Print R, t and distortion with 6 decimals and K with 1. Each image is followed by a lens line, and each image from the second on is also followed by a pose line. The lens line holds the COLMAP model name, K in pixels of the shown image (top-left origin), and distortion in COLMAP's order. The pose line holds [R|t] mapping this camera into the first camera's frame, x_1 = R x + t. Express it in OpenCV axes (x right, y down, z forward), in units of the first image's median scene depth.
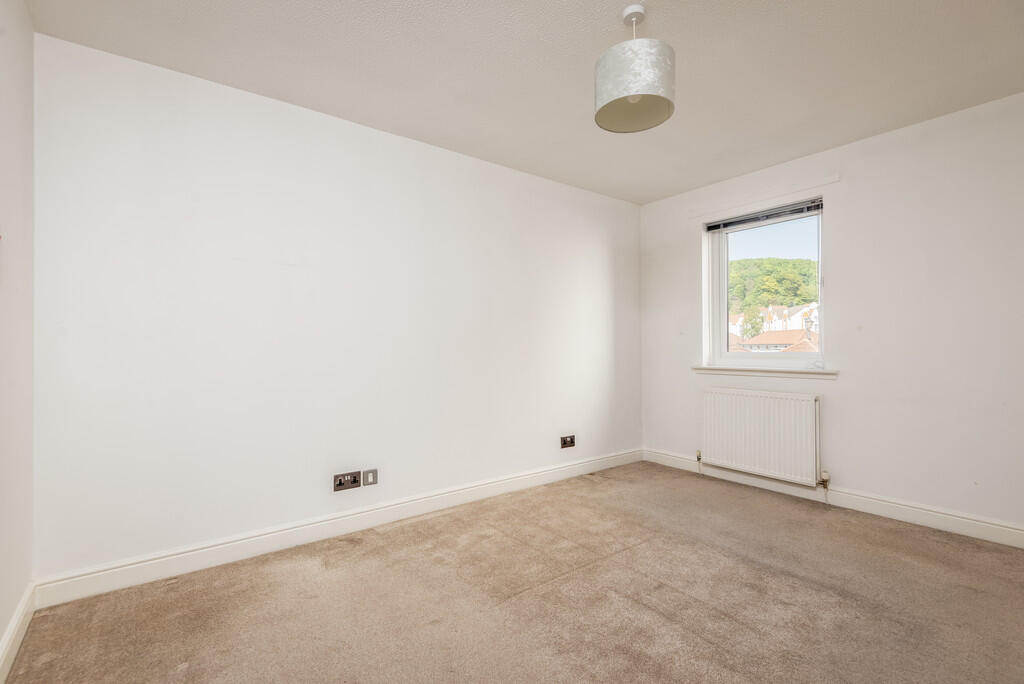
lens RADIAL K [[467.2, 0, 507.6], [0, 467.2, 343.4], [0, 0, 1]] dist [0.053807, -0.025446]
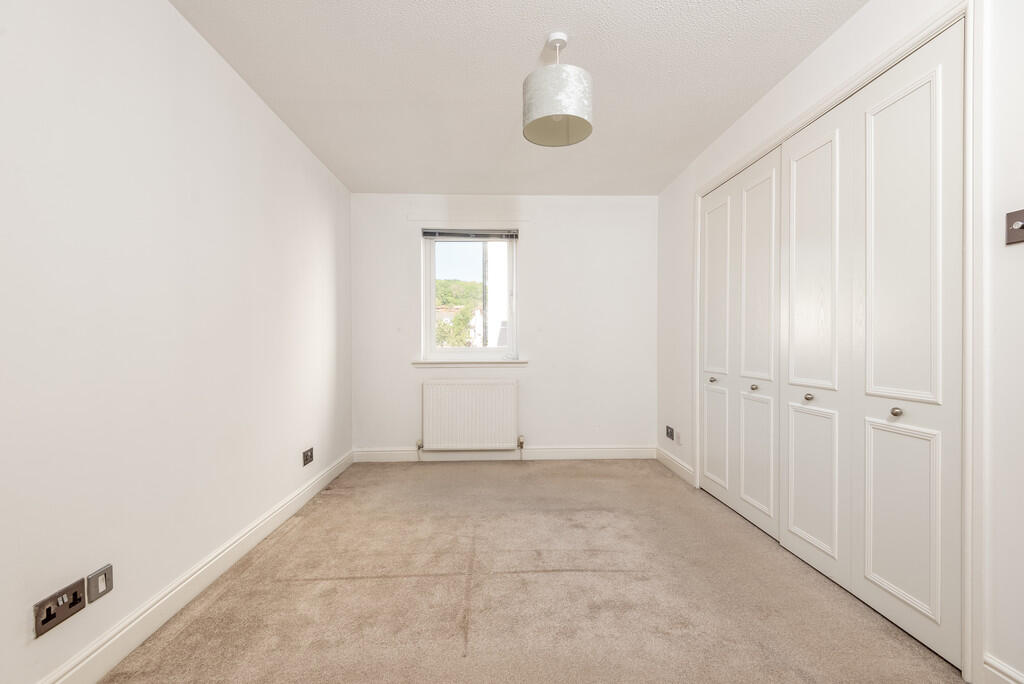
lens RADIAL K [[467.2, 0, 507.6], [0, 467.2, 343.4], [0, 0, 1]] dist [0.053807, -0.025446]
pose [[0.571630, 0.001974, 0.820509, -0.465441], [-0.006105, 0.999980, 0.001847, 0.006991], [-0.820489, -0.006065, 0.571630, 0.302888]]
